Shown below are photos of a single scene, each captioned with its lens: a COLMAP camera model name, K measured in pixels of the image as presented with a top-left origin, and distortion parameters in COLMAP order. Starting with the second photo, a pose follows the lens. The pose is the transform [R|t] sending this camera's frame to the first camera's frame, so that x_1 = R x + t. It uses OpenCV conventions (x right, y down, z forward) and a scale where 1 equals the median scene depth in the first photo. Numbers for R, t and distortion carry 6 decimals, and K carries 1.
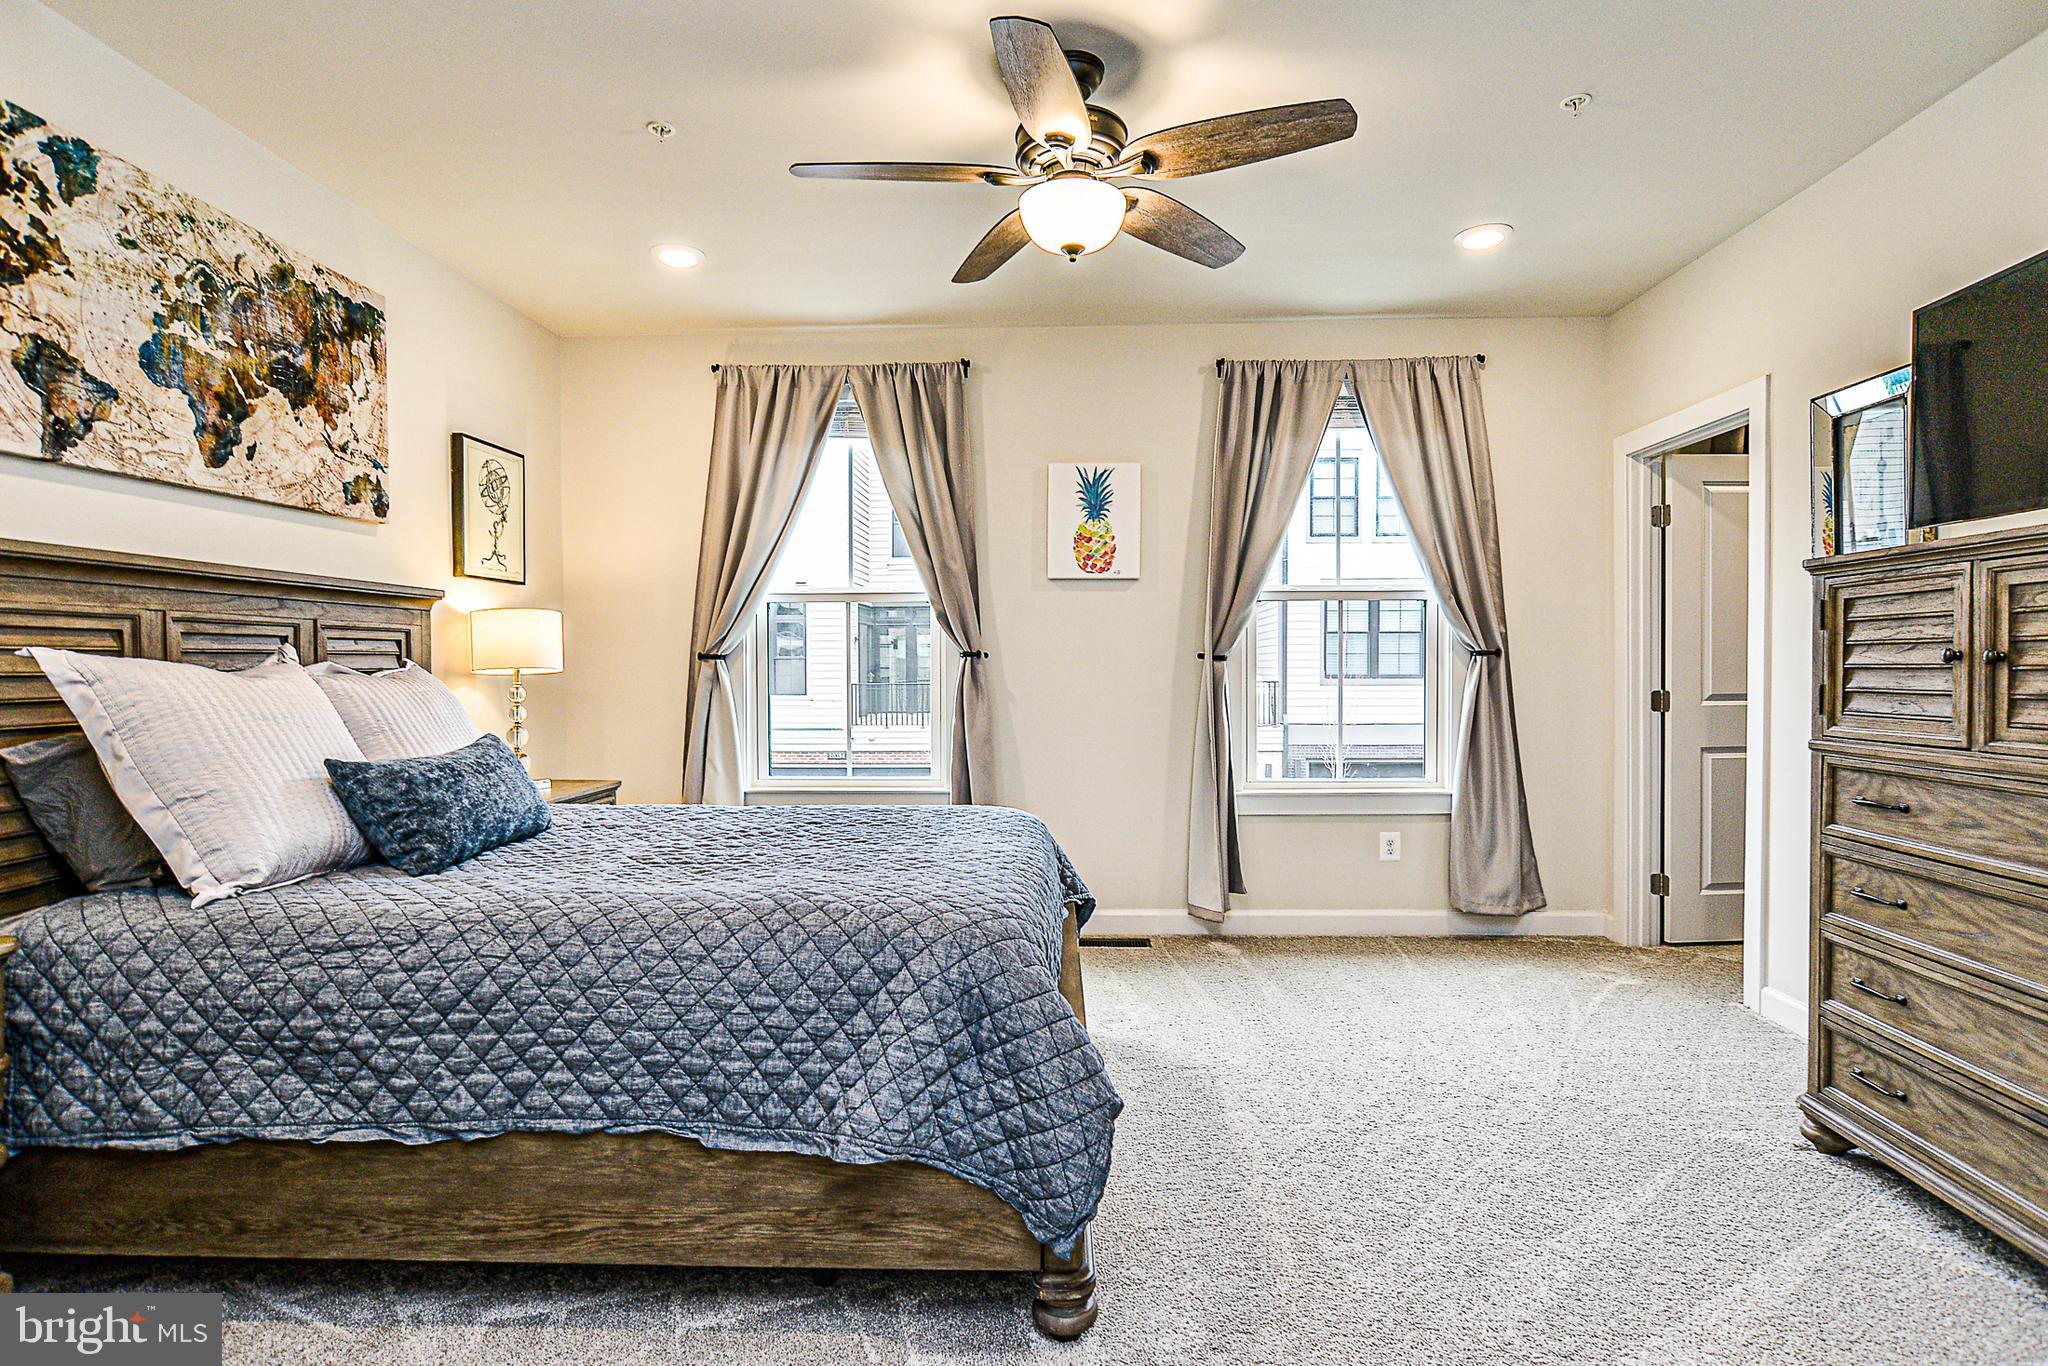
lens RADIAL K [[1016.8, 0, 1023.8], [0, 1016.8, 688.5], [0, 0, 1]] dist [-0.017311, 0.013541]
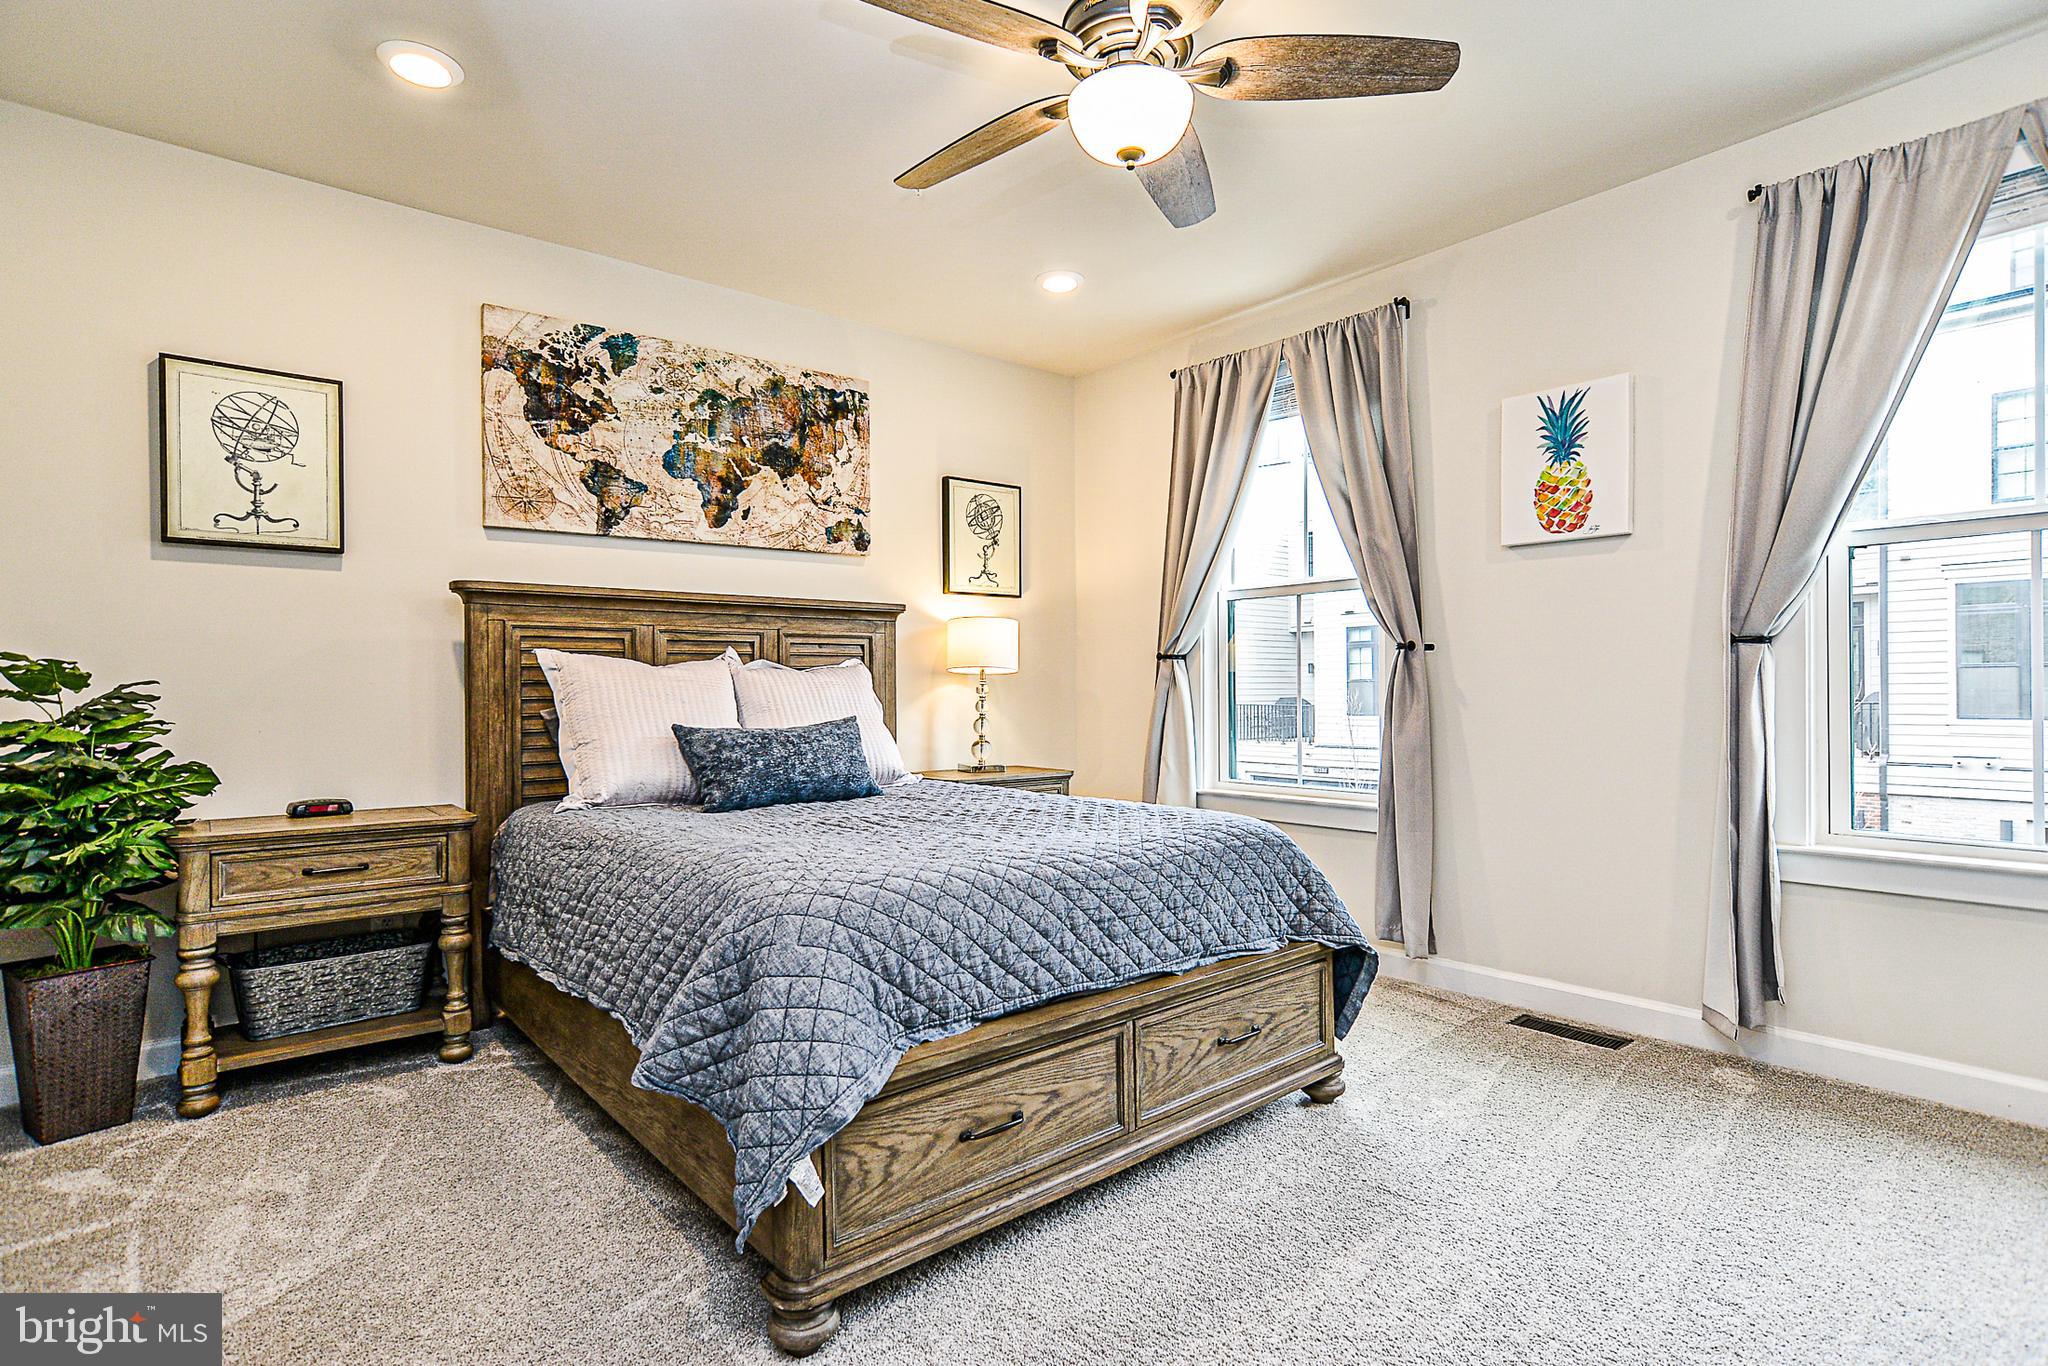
lens RADIAL K [[1016.8, 0, 1026.5], [0, 1016.8, 686.4], [0, 0, 1]] dist [-0.017311, 0.013541]
pose [[0.677992, -0.002862, -0.735063, 0.528288], [-0.012965, 0.999790, -0.015850, 0.025463], [0.734955, 0.020276, 0.677813, 0.310424]]
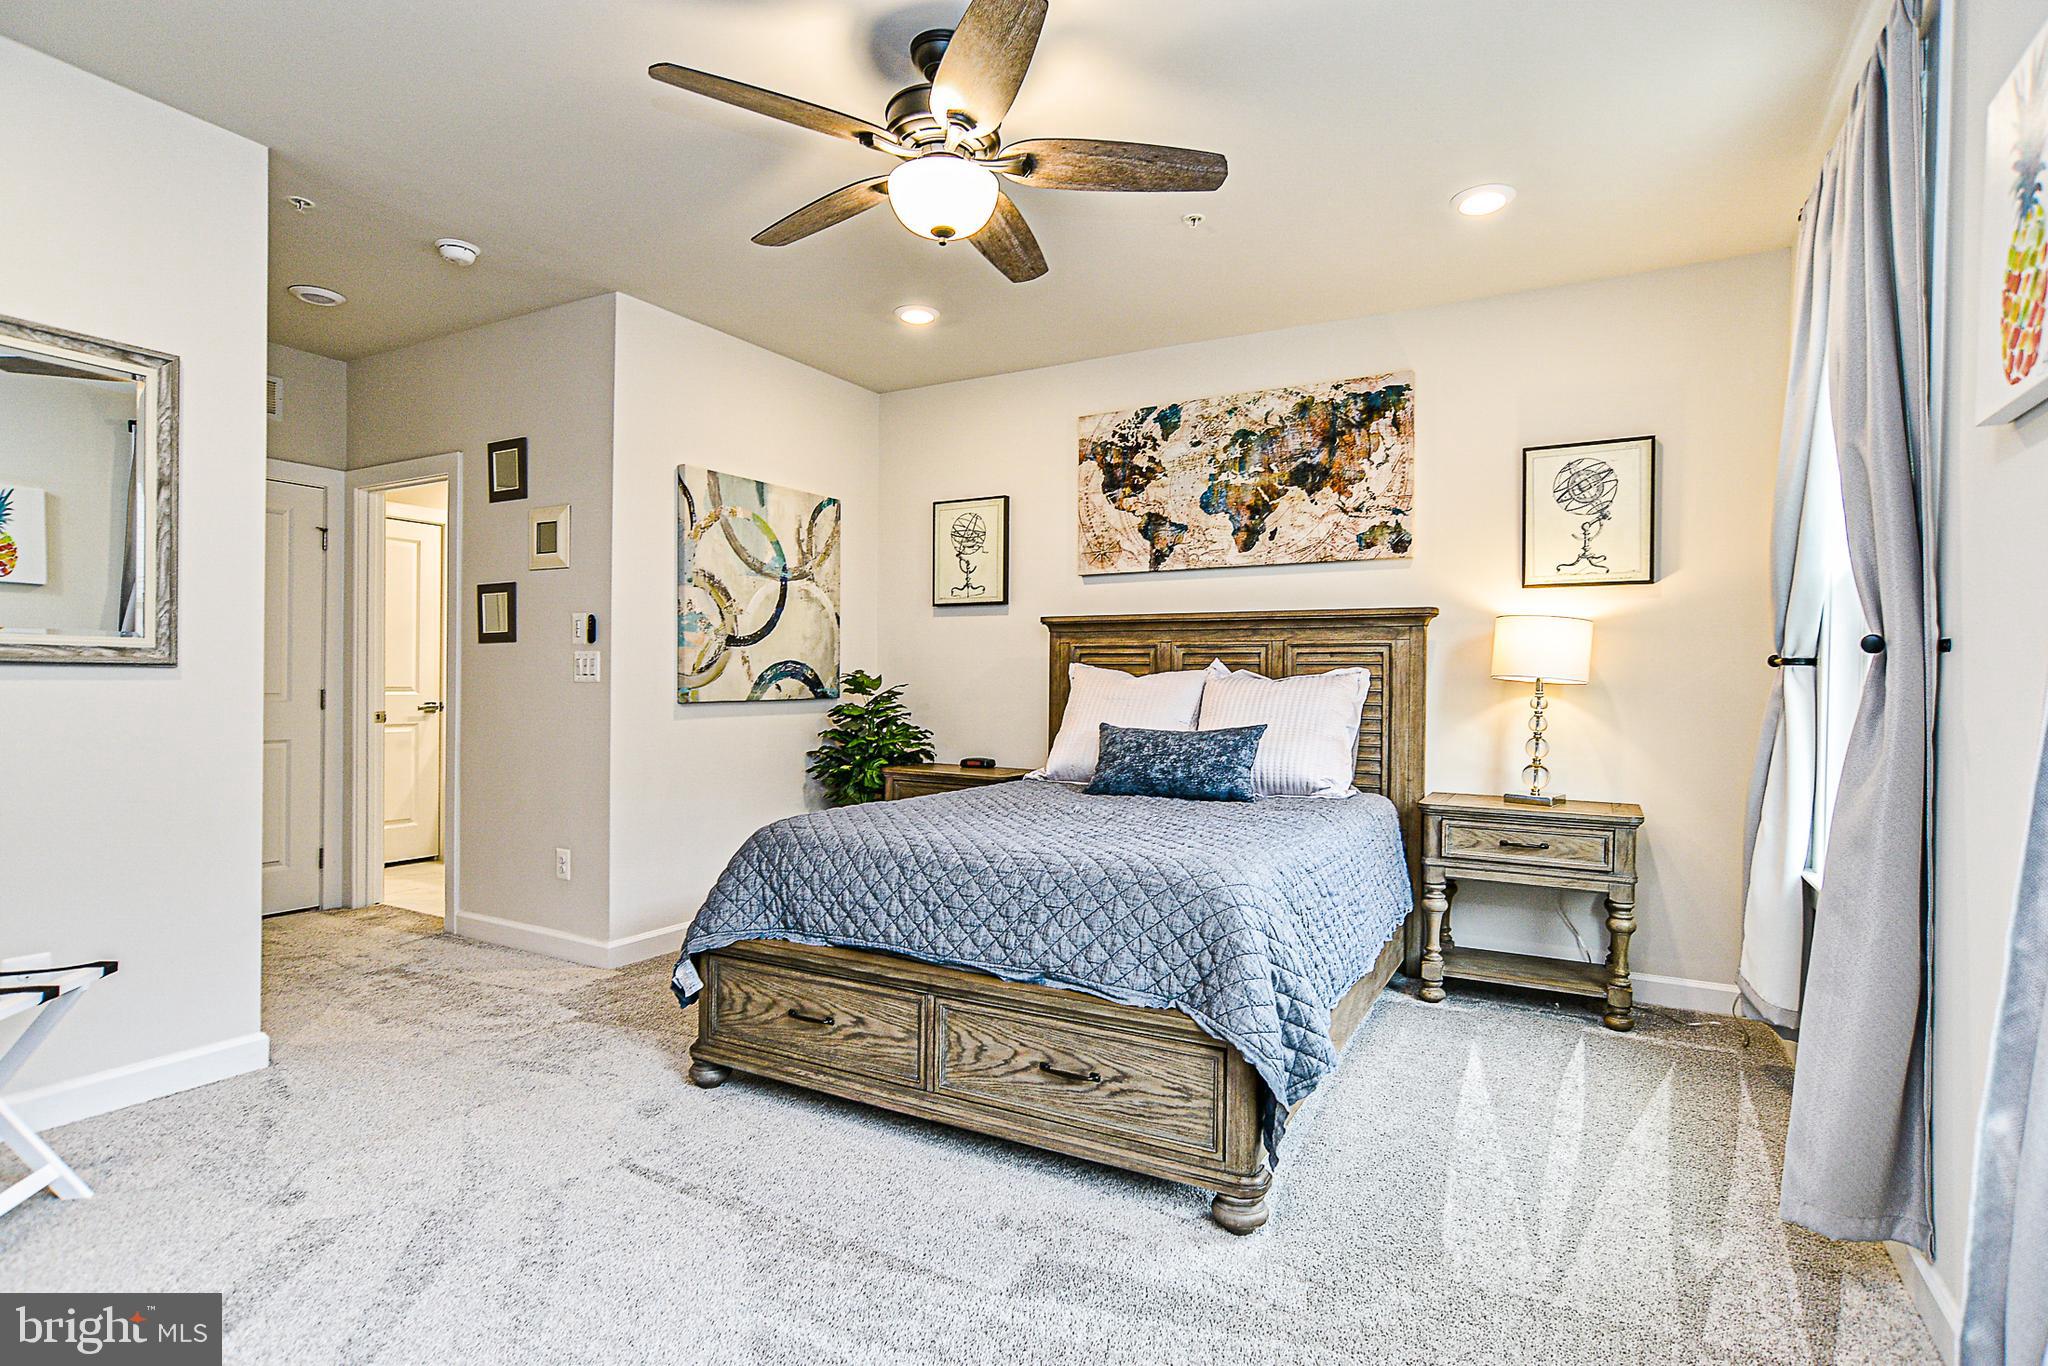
lens RADIAL K [[1016.8, 0, 1038.0], [0, 1016.8, 686.2], [0, 0, 1]] dist [-0.017311, 0.013541]
pose [[-0.441638, 0.002685, -0.897189, 0.751946], [-0.030833, 0.999359, 0.018168, -0.018397], [0.896664, 0.035687, -0.441272, 1.306477]]
